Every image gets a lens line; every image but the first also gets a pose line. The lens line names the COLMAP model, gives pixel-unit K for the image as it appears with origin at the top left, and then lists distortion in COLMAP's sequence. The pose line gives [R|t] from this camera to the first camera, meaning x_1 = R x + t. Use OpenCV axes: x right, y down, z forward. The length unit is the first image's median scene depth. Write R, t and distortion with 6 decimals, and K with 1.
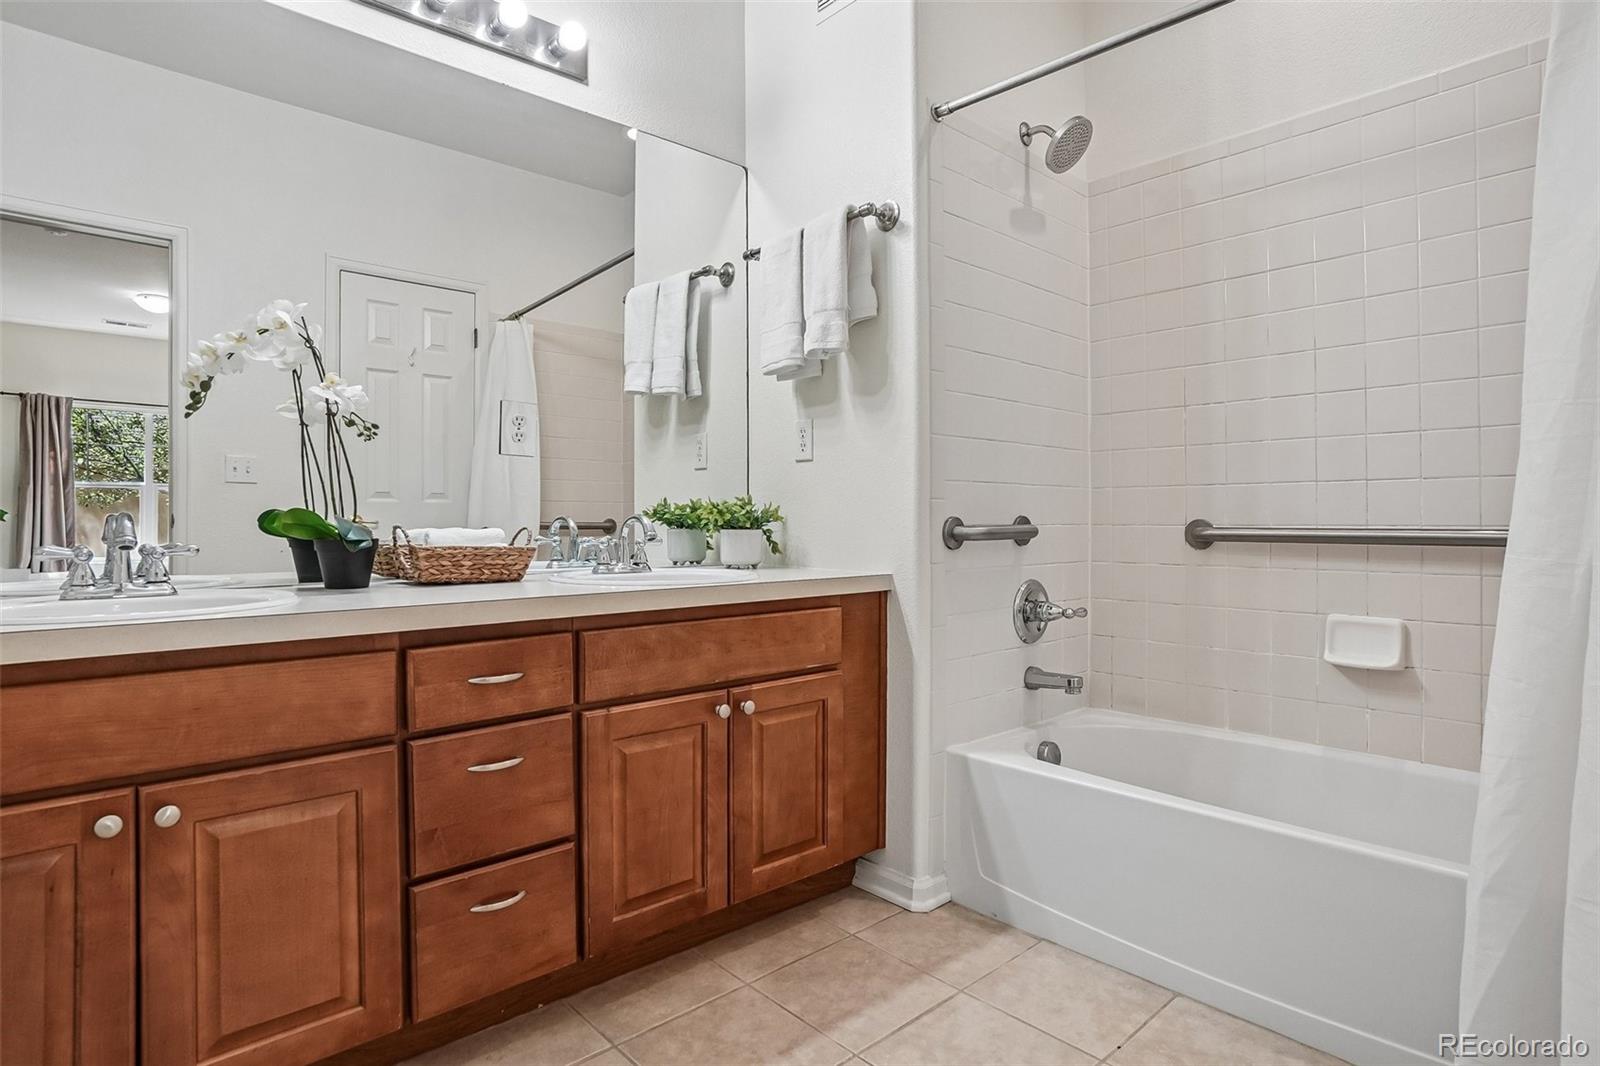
lens RADIAL K [[863.4, 0, 803.4], [0, 863.4, 522.3], [0, 0, 1]] dist [-0.046438, 0.026513]
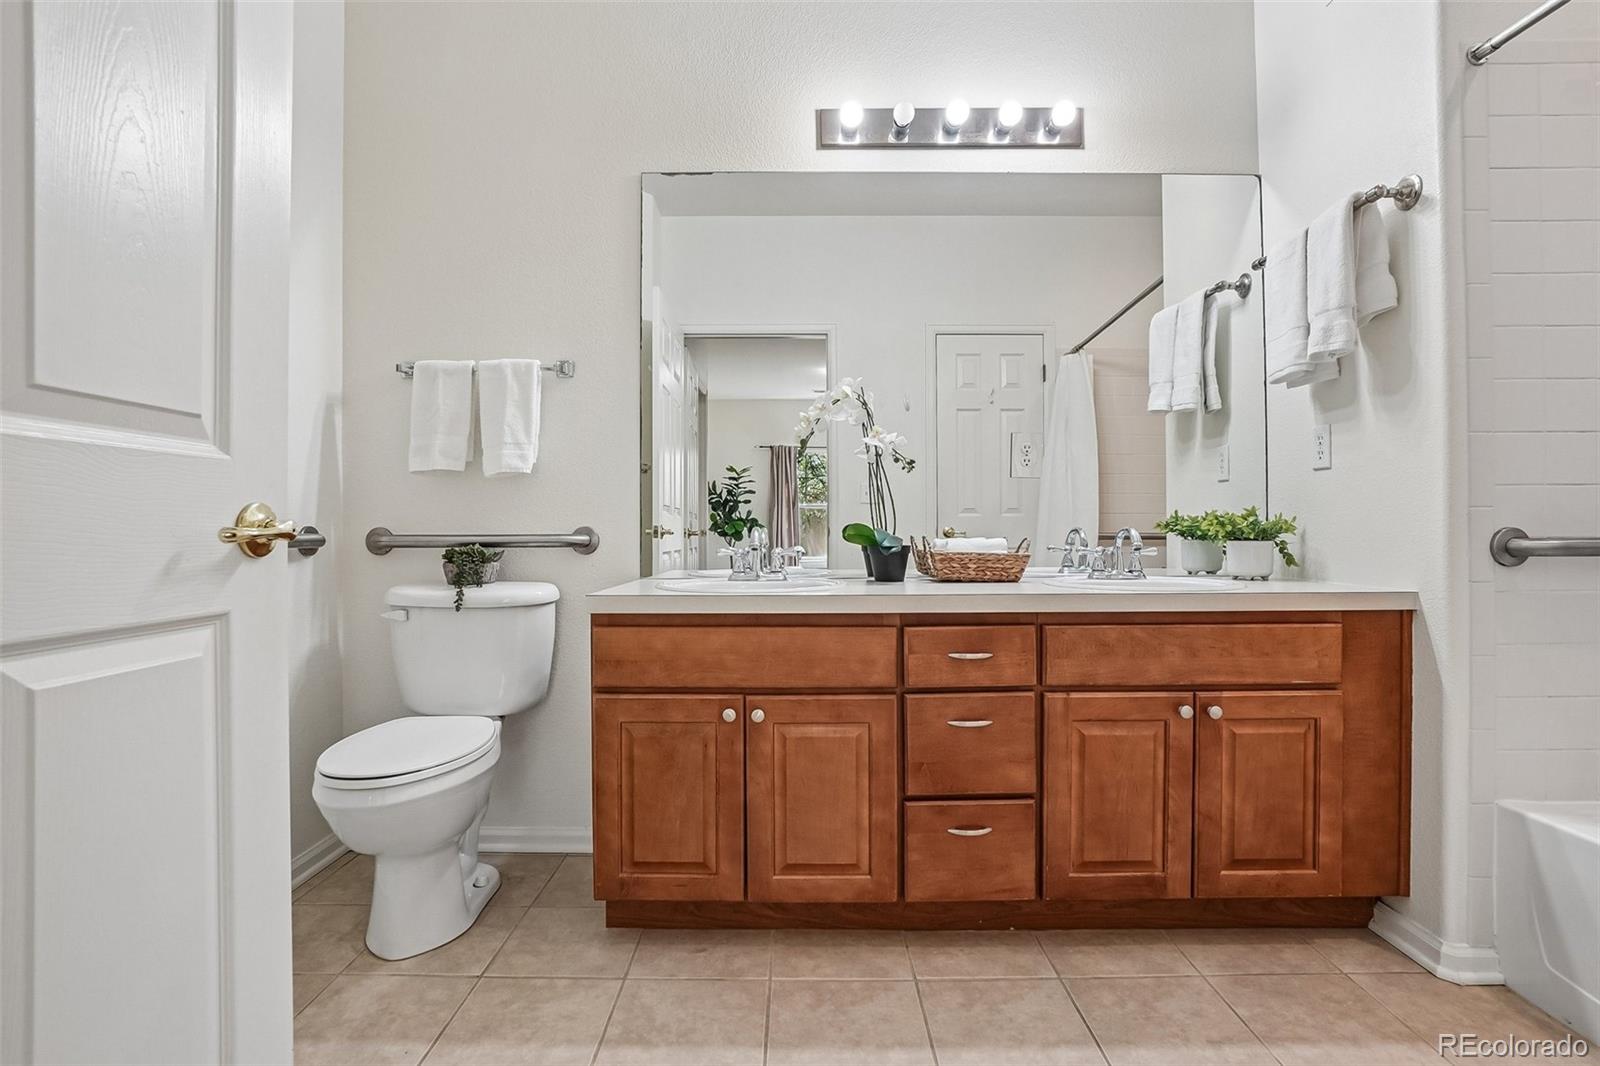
lens RADIAL K [[822.2, 0, 800.0], [0, 822.2, 533.0], [0, 0, 1]] dist [-0.048714, 0.025545]
pose [[0.731875, 0.001226, -0.681438, 0.231298], [-0.000448, 0.999999, 0.001317, -0.002007], [0.681438, -0.000659, 0.731875, -0.054838]]
